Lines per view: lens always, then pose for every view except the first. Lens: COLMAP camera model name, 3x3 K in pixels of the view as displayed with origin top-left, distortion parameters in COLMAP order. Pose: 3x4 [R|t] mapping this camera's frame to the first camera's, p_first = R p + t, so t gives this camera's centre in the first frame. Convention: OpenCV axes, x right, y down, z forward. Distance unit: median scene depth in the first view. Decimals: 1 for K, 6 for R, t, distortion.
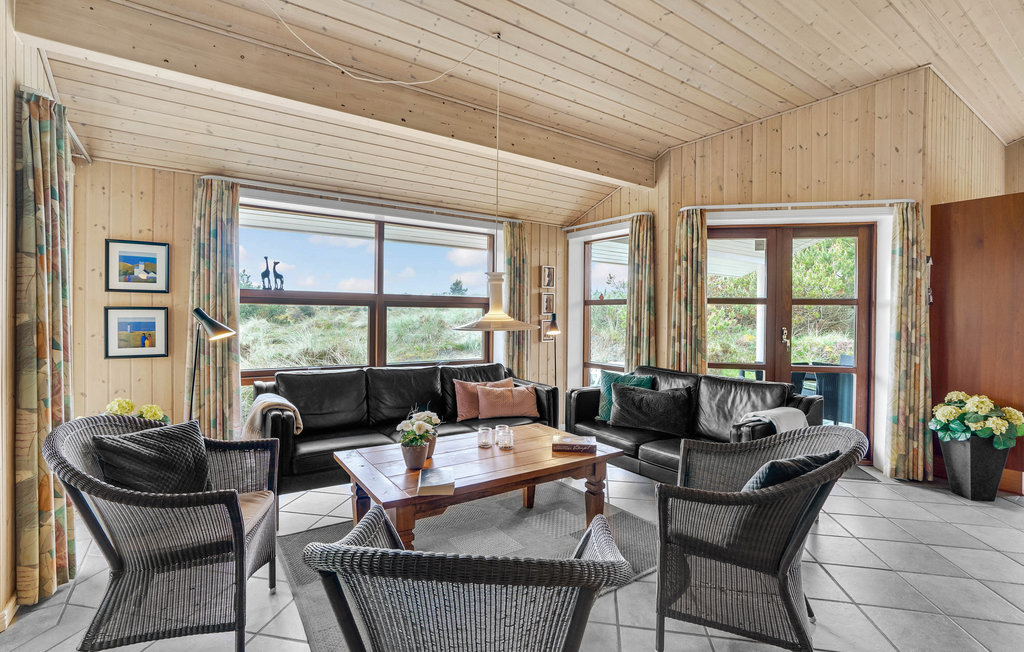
lens RADIAL K [[480.0, 0, 495.7], [0, 480.0, 323.5], [0, 0, 1]] dist [-0.045165, 0.014057]
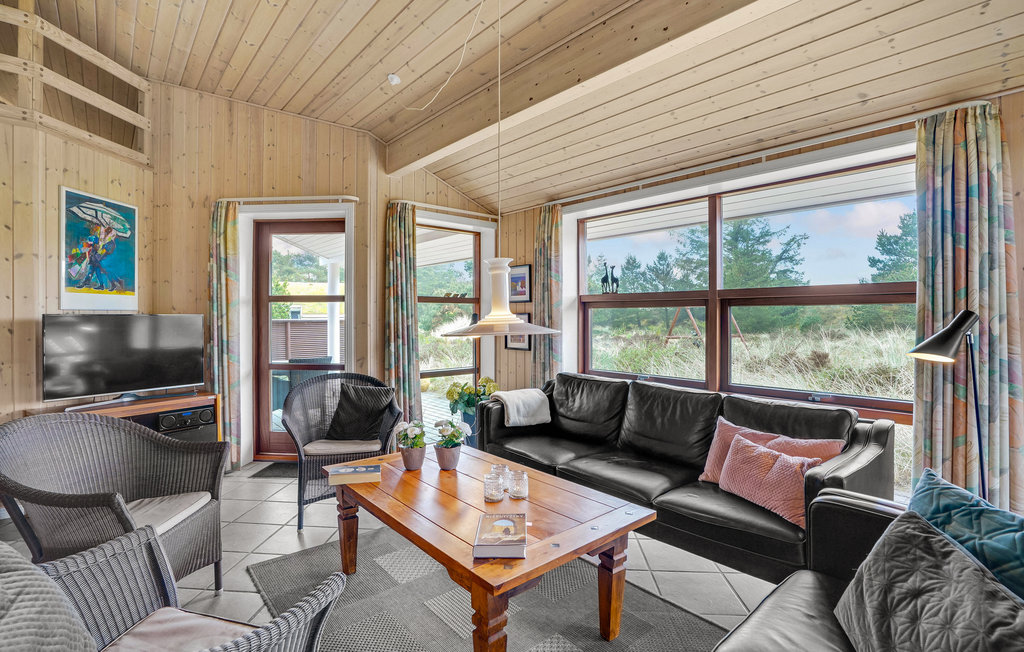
lens RADIAL K [[480.0, 0, 515.1], [0, 480.0, 320.7], [0, 0, 1]] dist [-0.045165, 0.014057]
pose [[0.129833, -0.000946, -0.991535, 0.521694], [-0.013074, 0.999911, -0.002666, -0.007770], [0.991450, 0.013310, 0.129809, 0.659906]]
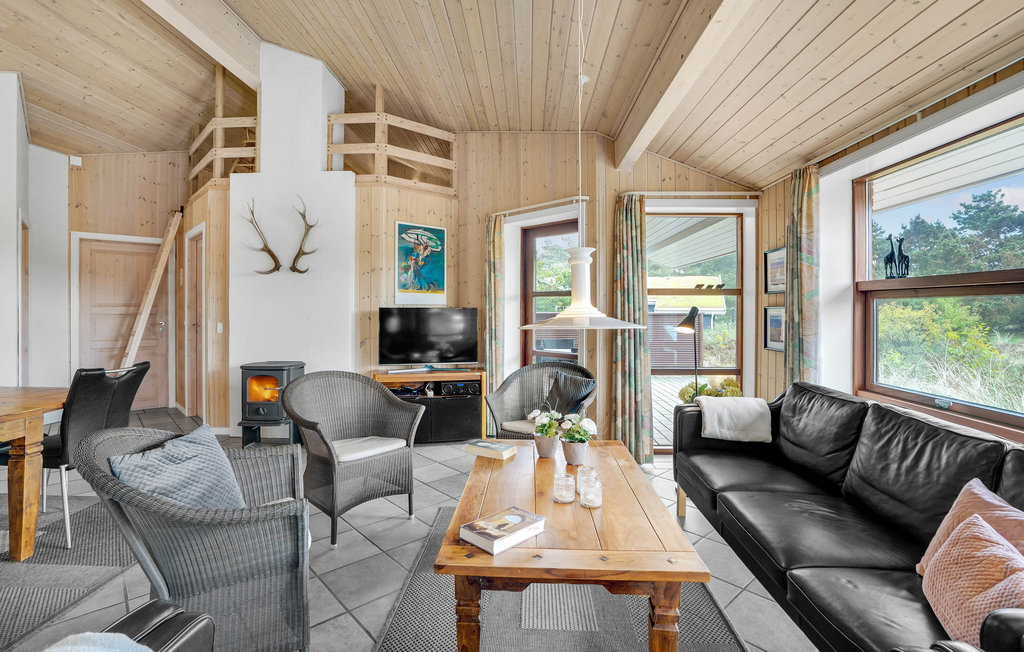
lens RADIAL K [[480.0, 0, 513.7], [0, 480.0, 312.3], [0, 0, 1]] dist [-0.045165, 0.014057]
pose [[-0.585689, -0.006551, -0.810509, 0.441558], [-0.020560, 0.999766, 0.006777, -0.012533], [0.810275, 0.020633, -0.585687, 0.939736]]
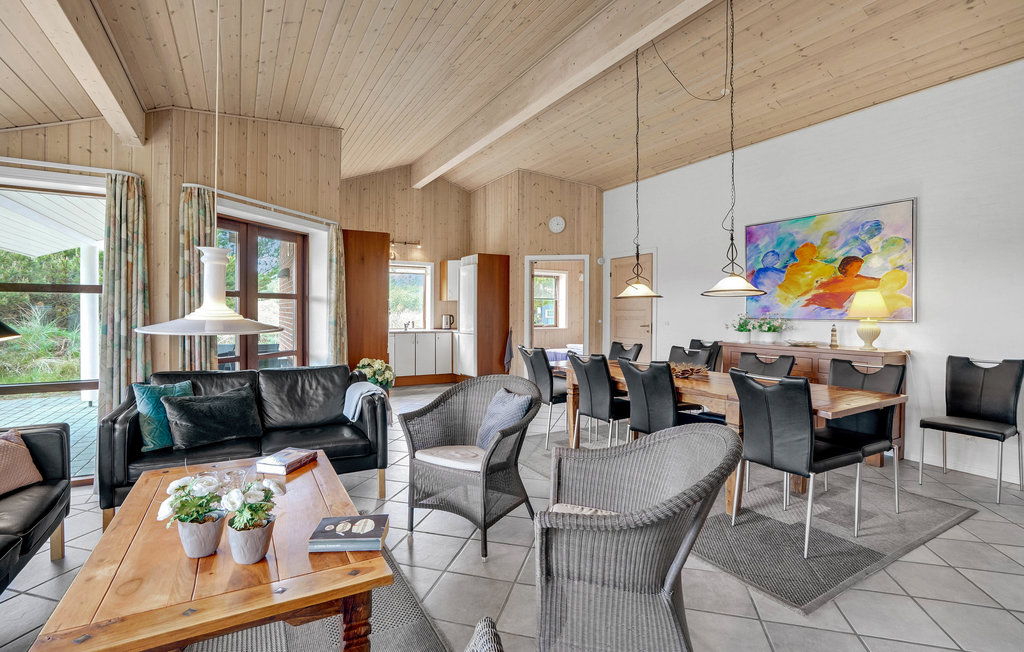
lens RADIAL K [[480.0, 0, 512.9], [0, 480.0, 319.3], [0, 0, 1]] dist [-0.045165, 0.014057]
pose [[0.064798, -0.026962, 0.997534, -0.468353], [0.011091, 0.999593, 0.026298, -0.013724], [-0.997837, 0.009359, 0.065070, 0.393619]]
